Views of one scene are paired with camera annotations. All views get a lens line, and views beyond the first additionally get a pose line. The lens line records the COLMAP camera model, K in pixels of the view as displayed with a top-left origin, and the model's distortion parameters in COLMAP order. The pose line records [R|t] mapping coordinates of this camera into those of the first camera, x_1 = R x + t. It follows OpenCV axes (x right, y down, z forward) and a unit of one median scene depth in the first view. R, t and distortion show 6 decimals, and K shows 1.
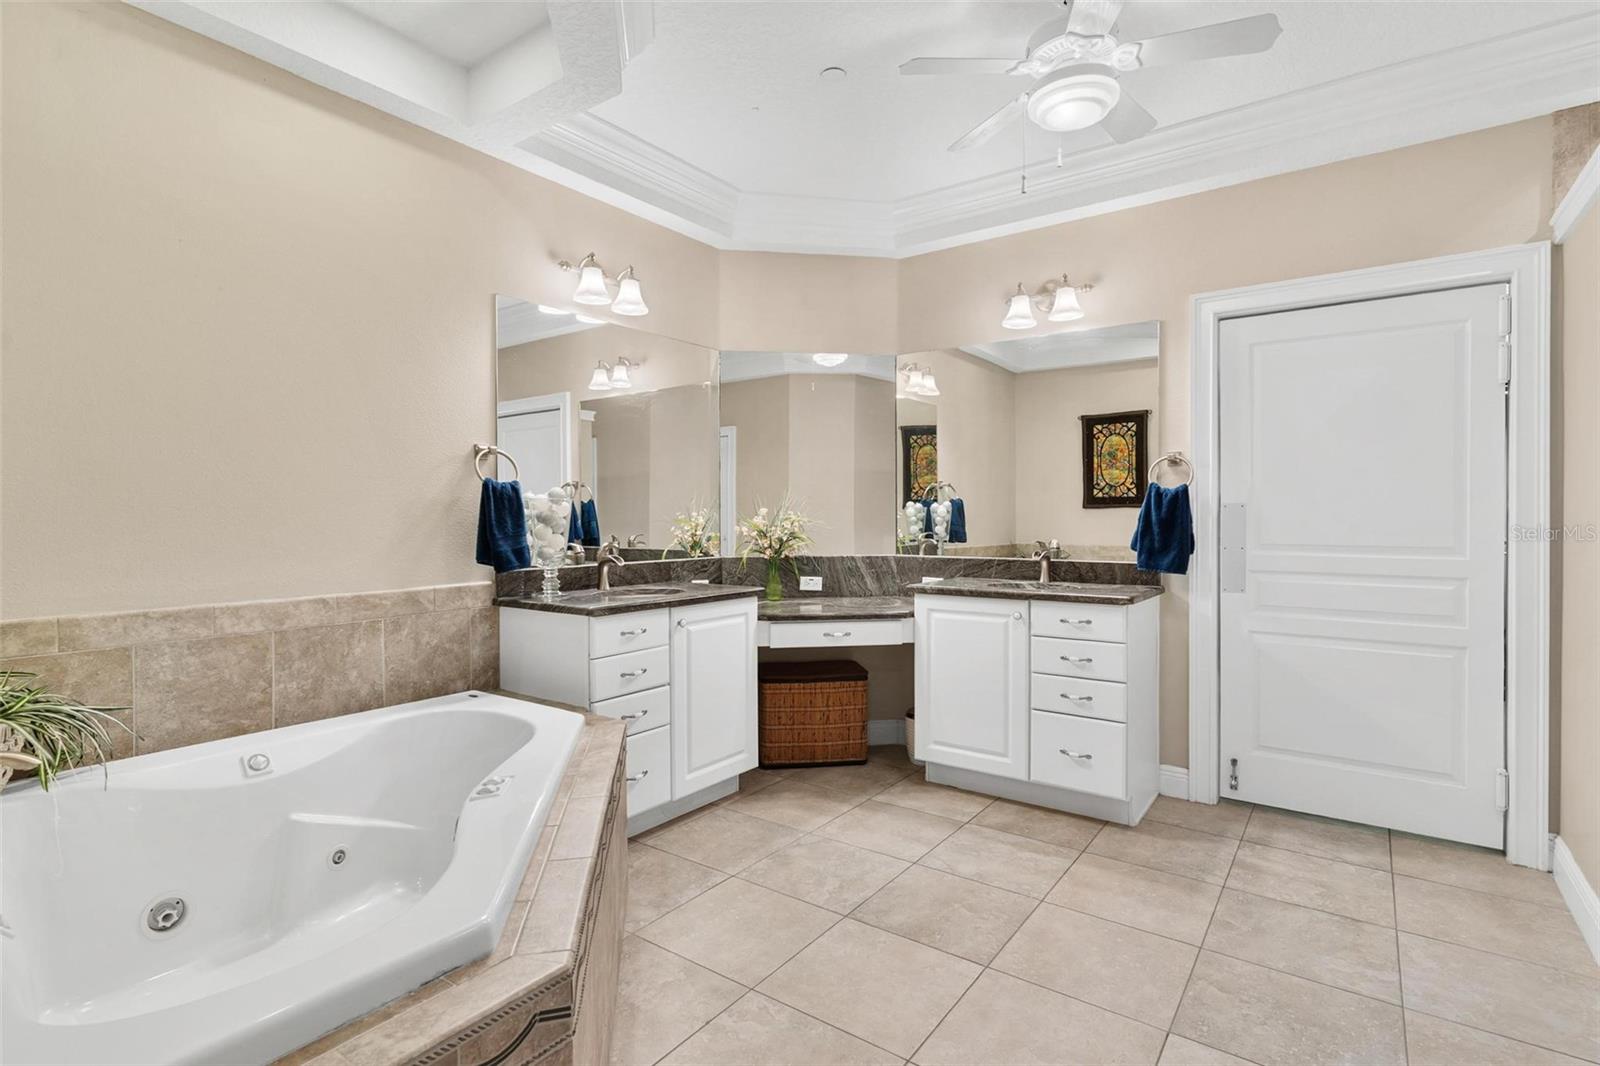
lens RADIAL K [[779.4, 0, 798.8], [0, 779.4, 513.9], [0, 0, 1]] dist [-0.000479, -0.001005]
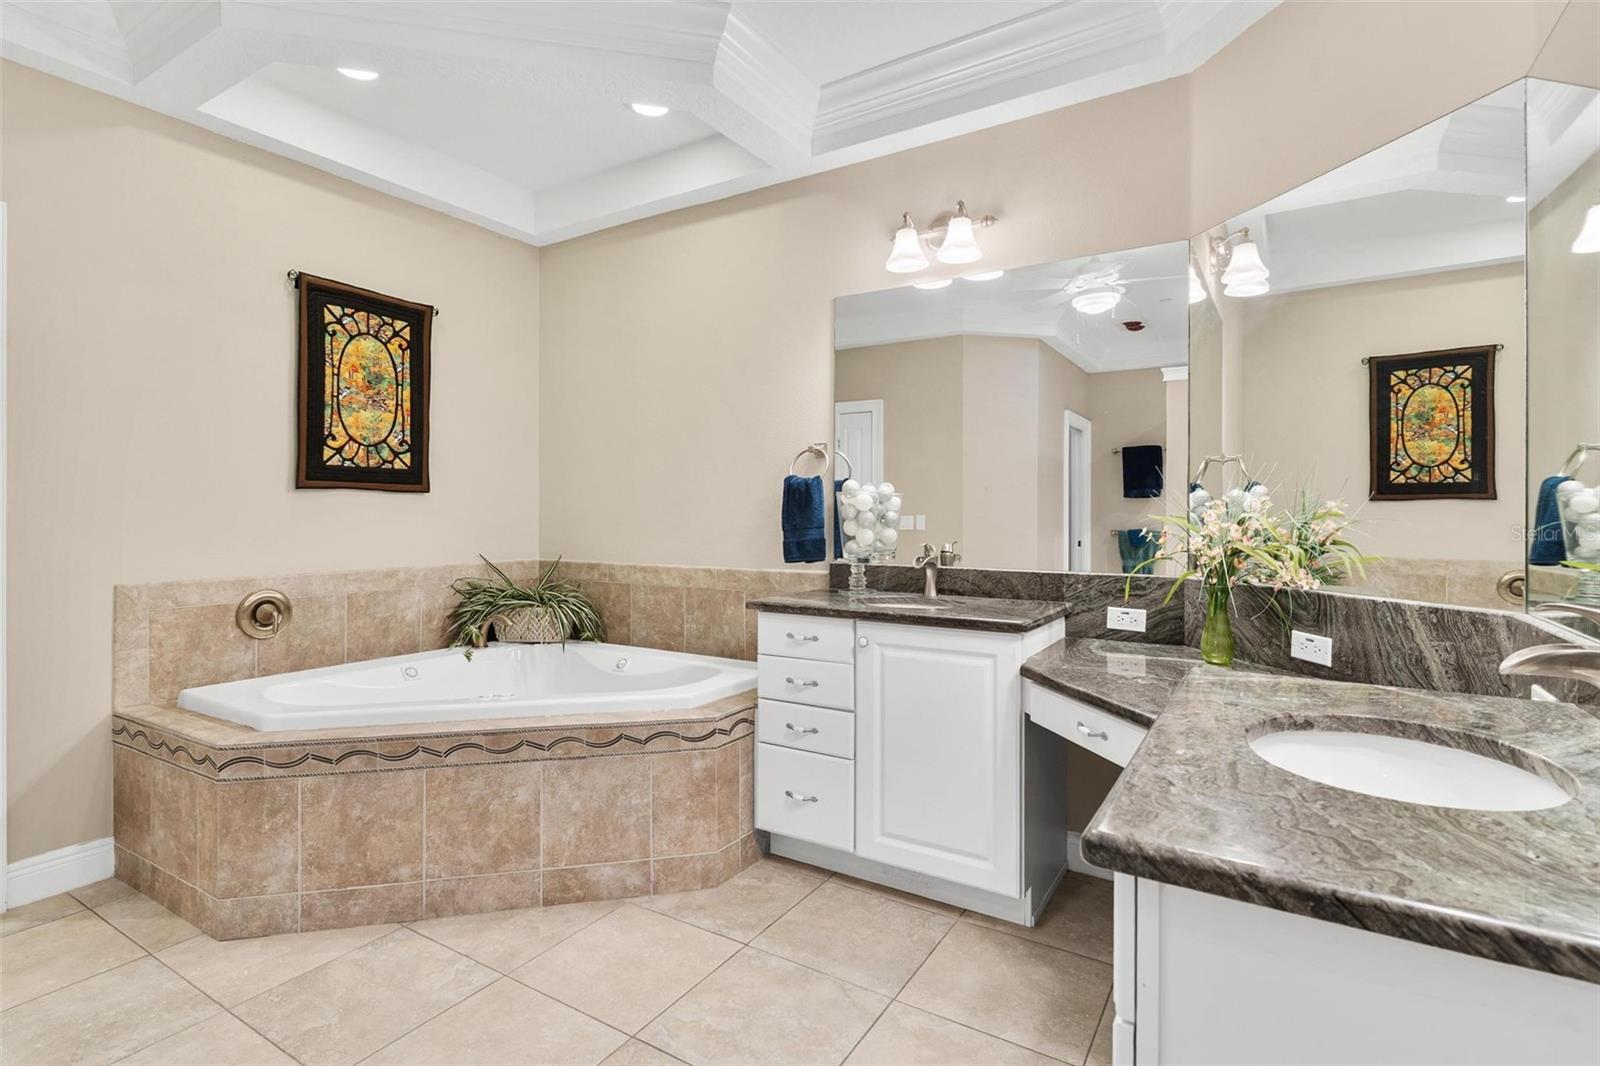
lens RADIAL K [[779.4, 0, 798.8], [0, 779.4, 513.9], [0, 0, 1]] dist [-0.000479, -0.001005]
pose [[0.069285, -0.000060, -0.997597, 0.660850], [-0.001441, 0.999999, -0.000160, 0.008253], [0.997596, 0.001448, 0.069285, 0.889813]]
